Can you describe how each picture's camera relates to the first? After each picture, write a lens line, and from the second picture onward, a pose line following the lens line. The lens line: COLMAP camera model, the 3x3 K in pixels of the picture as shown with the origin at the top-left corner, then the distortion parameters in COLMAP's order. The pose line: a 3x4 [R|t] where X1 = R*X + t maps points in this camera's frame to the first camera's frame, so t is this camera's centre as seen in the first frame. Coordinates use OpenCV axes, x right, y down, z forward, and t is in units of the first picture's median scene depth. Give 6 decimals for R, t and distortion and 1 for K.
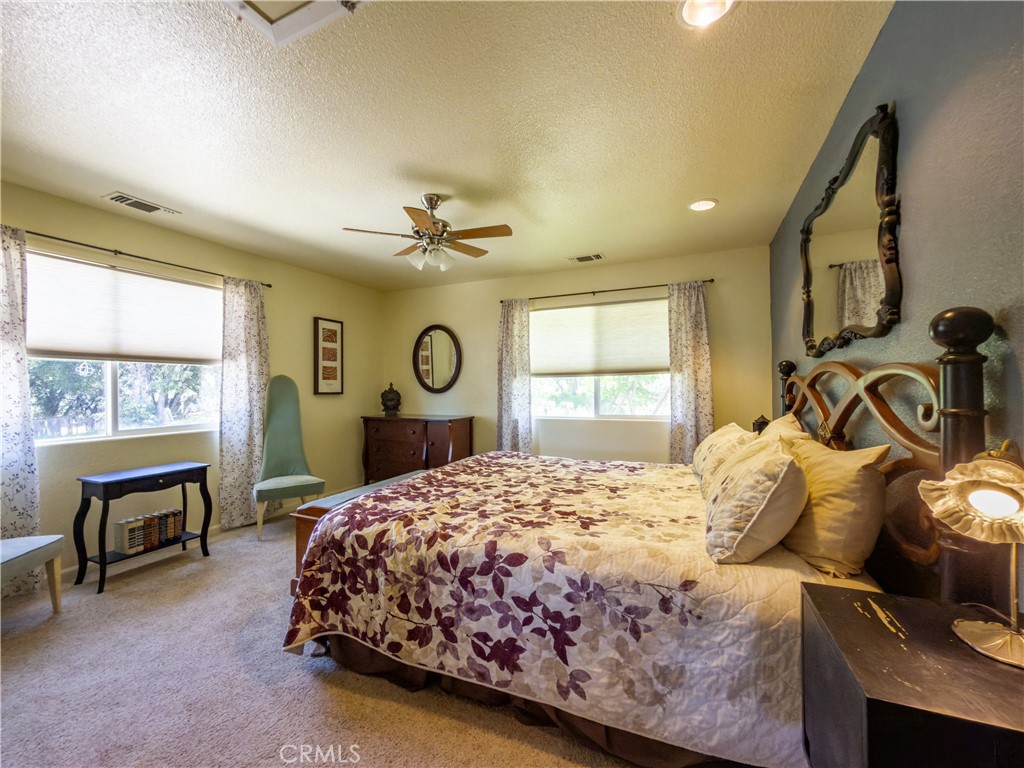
lens RADIAL K [[417.8, 0, 506.1], [0, 417.8, 385.8], [0, 0, 1]] dist [-0.001682, -0.000287]
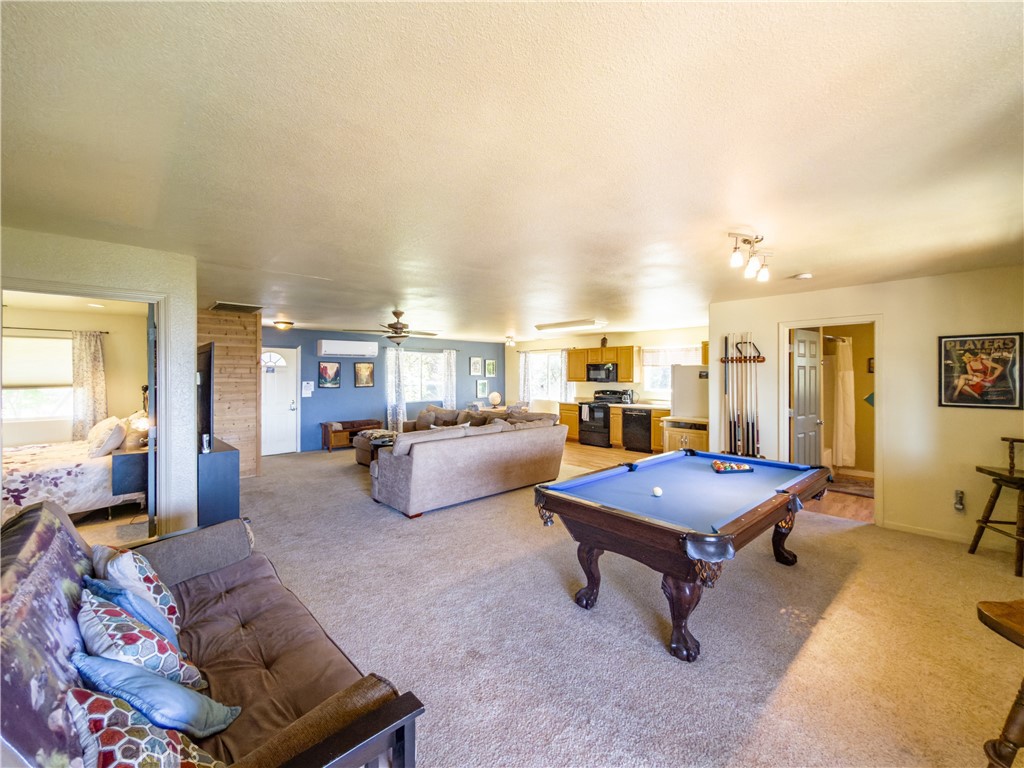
lens RADIAL K [[419.2, 0, 510.5], [0, 419.2, 374.7], [0, 0, 1]] dist [0.000834, 0.000131]
pose [[0.381830, 0.010547, 0.924172, -1.046279], [-0.004281, 0.999944, -0.009643, -0.173880], [-0.924223, -0.000274, 0.381854, -2.684092]]
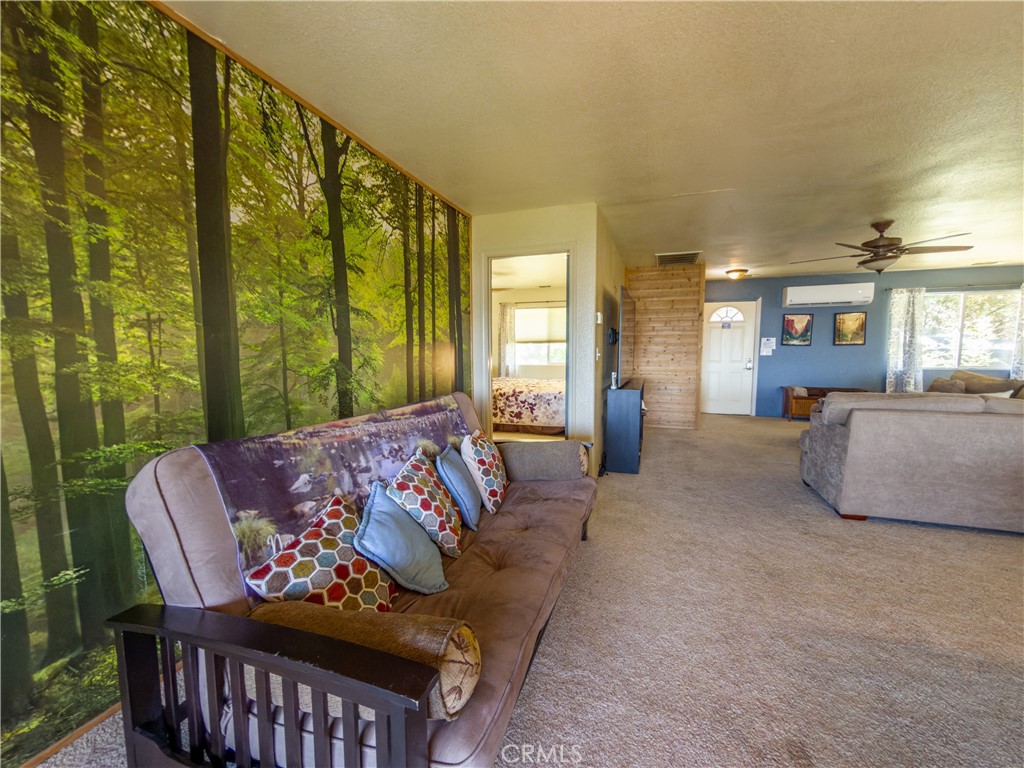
lens RADIAL K [[417.8, 0, 506.1], [0, 417.8, 385.8], [0, 0, 1]] dist [-0.001682, -0.000287]
pose [[0.996747, -0.001576, 0.080577, -0.402069], [-0.005801, 0.995812, 0.091238, -0.005393], [-0.080384, -0.091409, 0.992564, -2.699488]]
